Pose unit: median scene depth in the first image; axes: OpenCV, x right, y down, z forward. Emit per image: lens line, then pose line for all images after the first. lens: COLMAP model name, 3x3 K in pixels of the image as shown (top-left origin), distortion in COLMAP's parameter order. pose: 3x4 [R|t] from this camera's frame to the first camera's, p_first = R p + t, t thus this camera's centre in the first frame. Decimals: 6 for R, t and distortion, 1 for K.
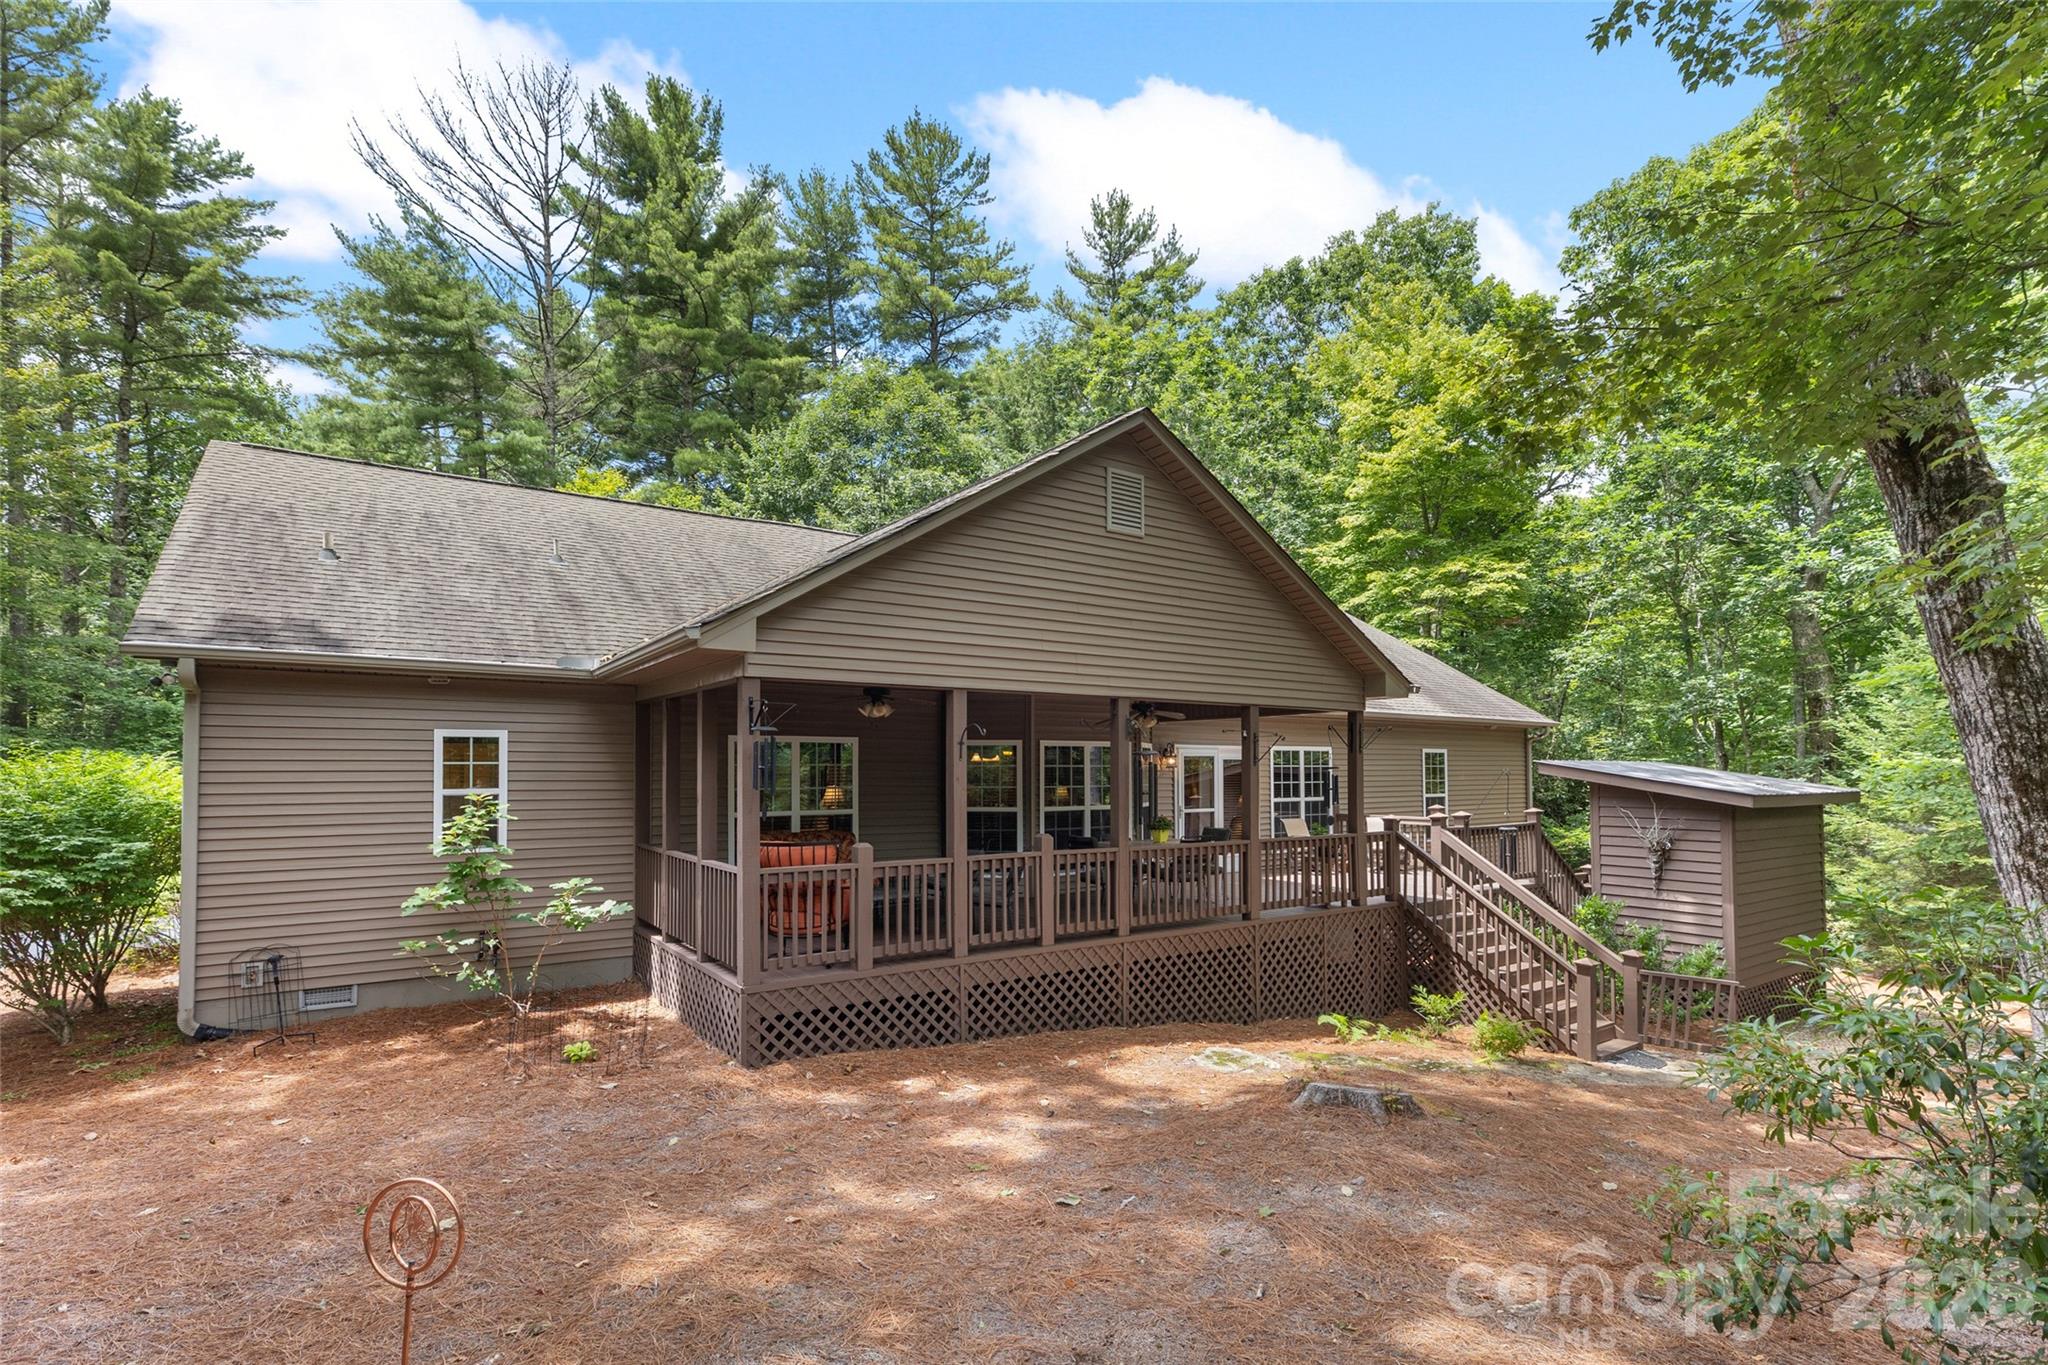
lens RADIAL K [[942.6, 0, 1020.2], [0, 942.6, 752.0], [0, 0, 1]] dist [0.003167, 0.000200]
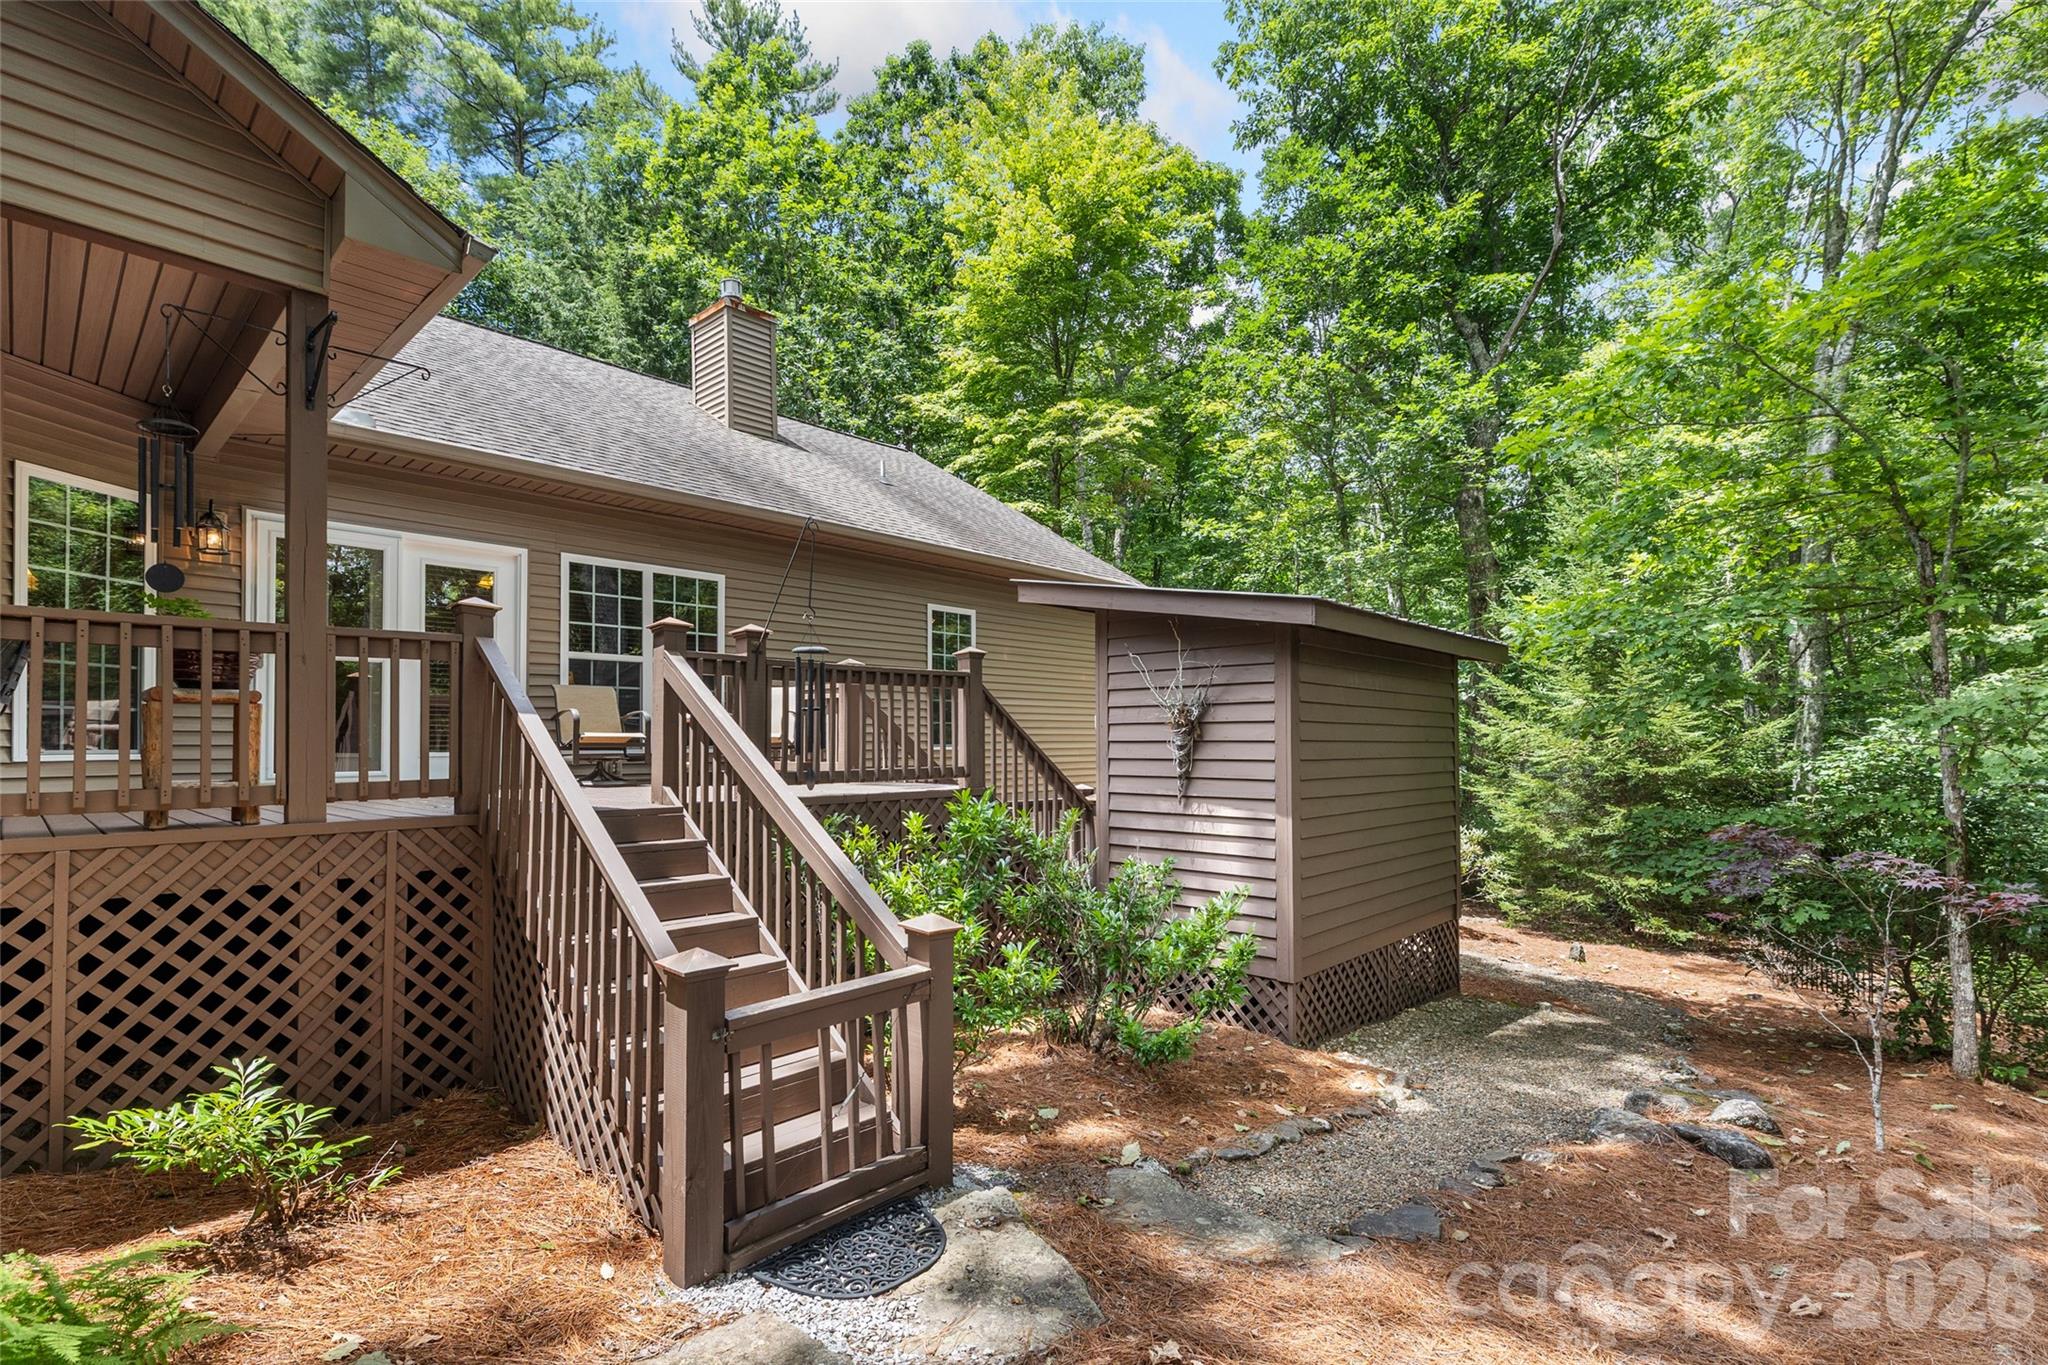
lens RADIAL K [[942.6, 0, 1022.1], [0, 942.6, 734.3], [0, 0, 1]] dist [0.003167, 0.000200]
pose [[0.975006, 0.001580, 0.222175, 0.330257], [-0.003432, 0.999963, 0.007948, 0.075275], [-0.222154, -0.008512, 0.974974, 0.347746]]
